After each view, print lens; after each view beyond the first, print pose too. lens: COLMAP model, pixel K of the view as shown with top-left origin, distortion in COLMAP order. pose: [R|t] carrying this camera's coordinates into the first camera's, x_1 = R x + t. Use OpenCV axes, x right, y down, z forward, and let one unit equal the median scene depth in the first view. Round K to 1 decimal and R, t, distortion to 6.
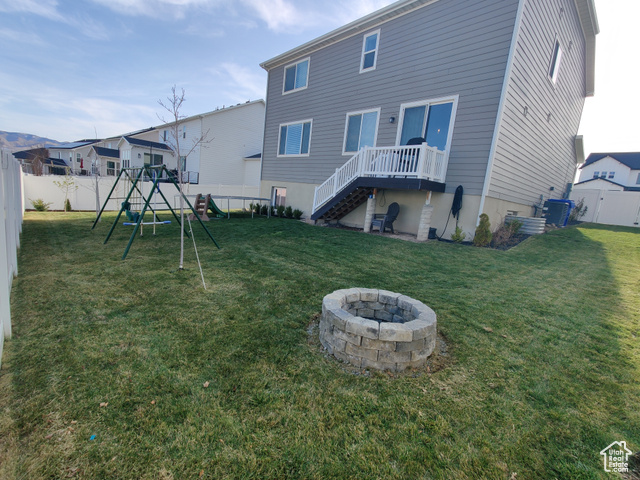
lens RADIAL K [[298.0, 0, 320.0], [0, 298.0, 241.7], [0, 0, 1]] dist [-0.003672, 0.001134]
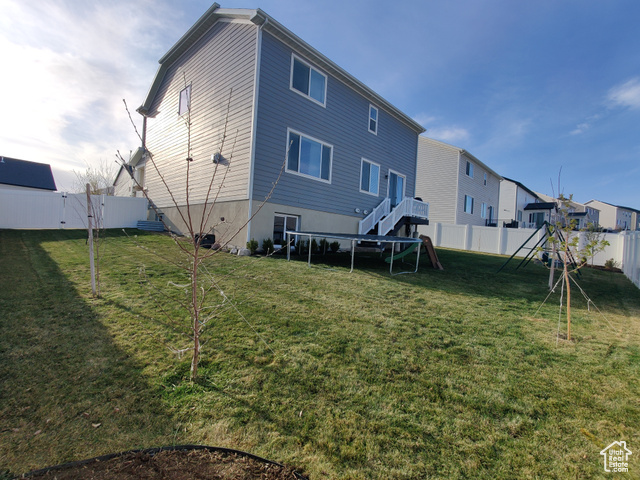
lens RADIAL K [[298.0, 0, 320.4], [0, 298.0, 240.2], [0, 0, 1]] dist [-0.003672, 0.001134]
pose [[-0.055747, -0.108693, 0.992511, -0.979501], [0.093523, 0.989118, 0.113575, -0.220946], [-0.994055, 0.099154, -0.044975, 1.088959]]
